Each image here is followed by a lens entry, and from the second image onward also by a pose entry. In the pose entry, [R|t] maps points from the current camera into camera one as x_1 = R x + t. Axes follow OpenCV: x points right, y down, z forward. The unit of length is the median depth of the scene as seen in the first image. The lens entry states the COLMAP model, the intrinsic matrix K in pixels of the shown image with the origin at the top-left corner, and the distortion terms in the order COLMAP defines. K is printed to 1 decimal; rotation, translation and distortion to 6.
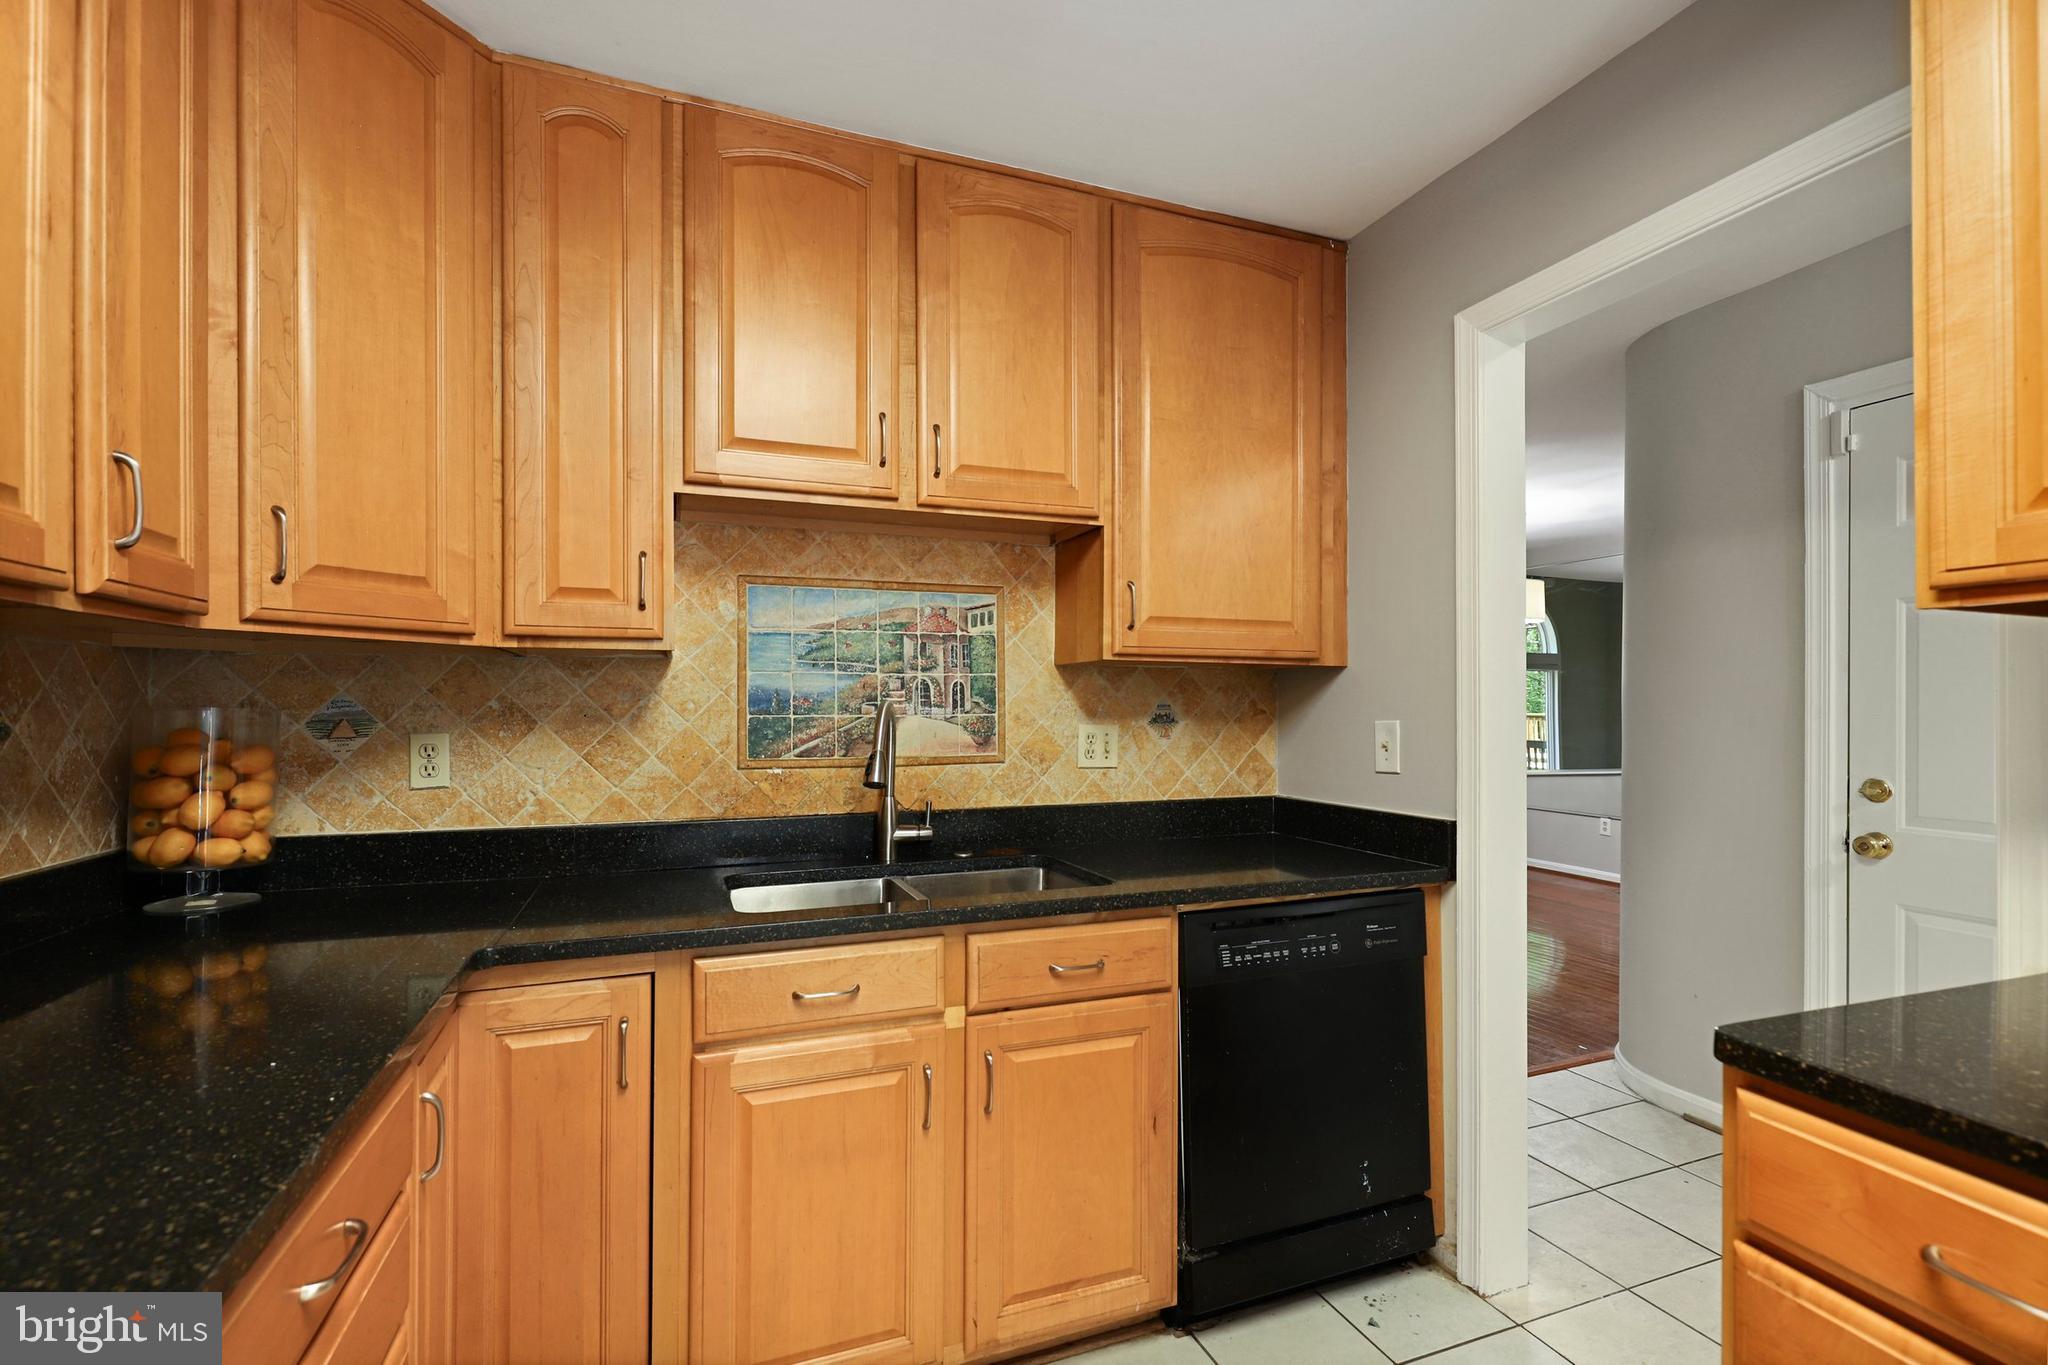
lens RADIAL K [[921.2, 0, 1031.0], [0, 921.2, 682.9], [0, 0, 1]] dist [0.000787, -0.000156]
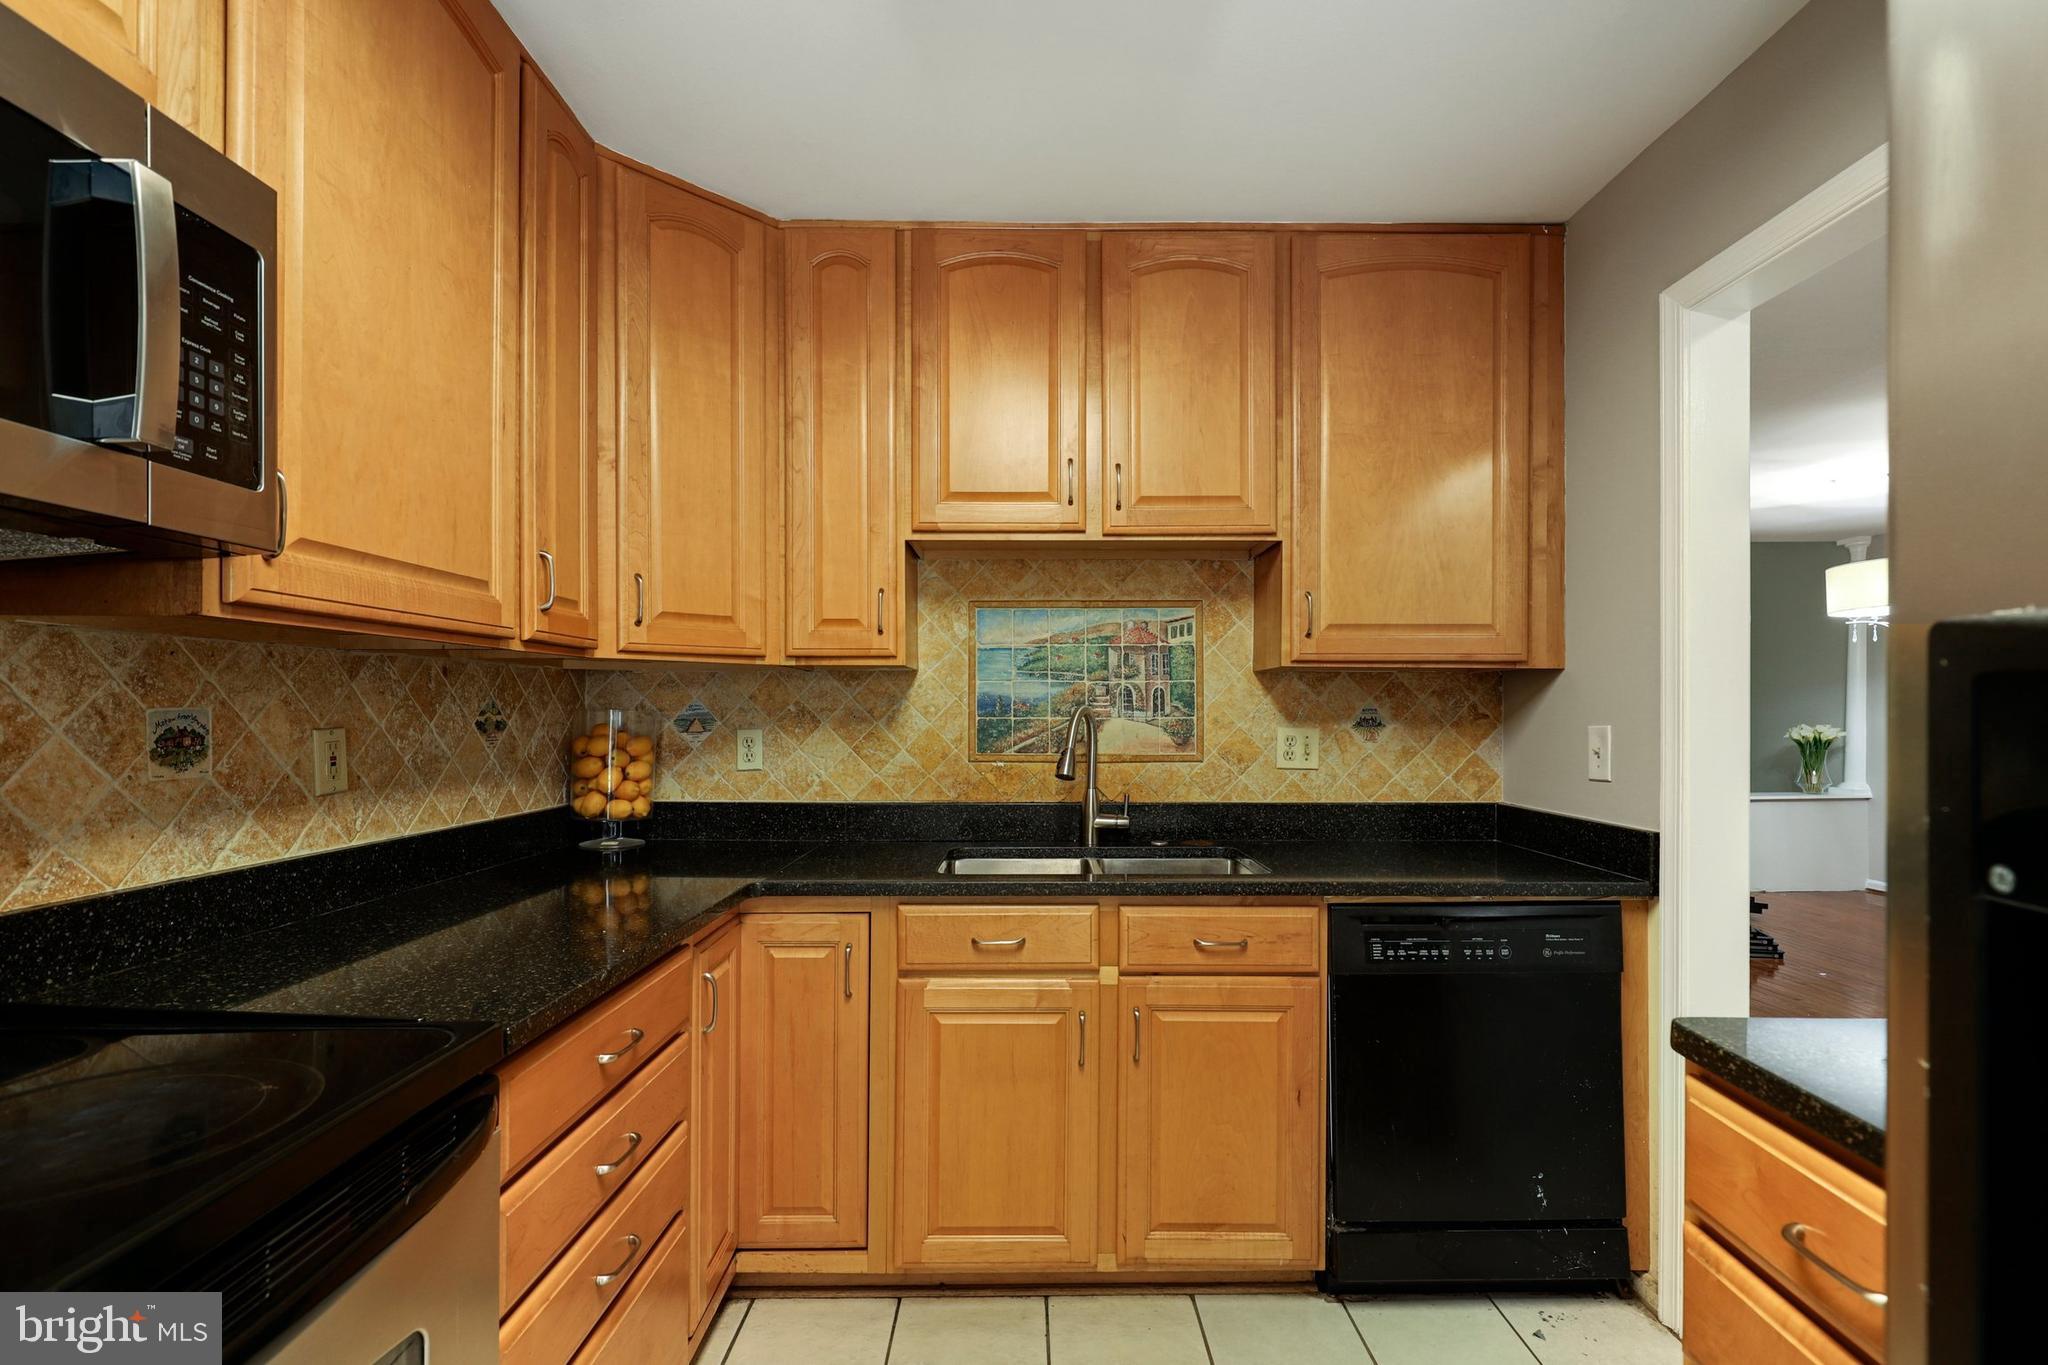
lens RADIAL K [[921.2, 0, 1031.0], [0, 921.2, 682.9], [0, 0, 1]] dist [0.000787, -0.000156]
pose [[0.935658, -0.009018, -0.352793, 0.214298], [0.007432, 0.999955, -0.005849, -0.002370], [0.352830, 0.002851, 0.935683, -0.117179]]
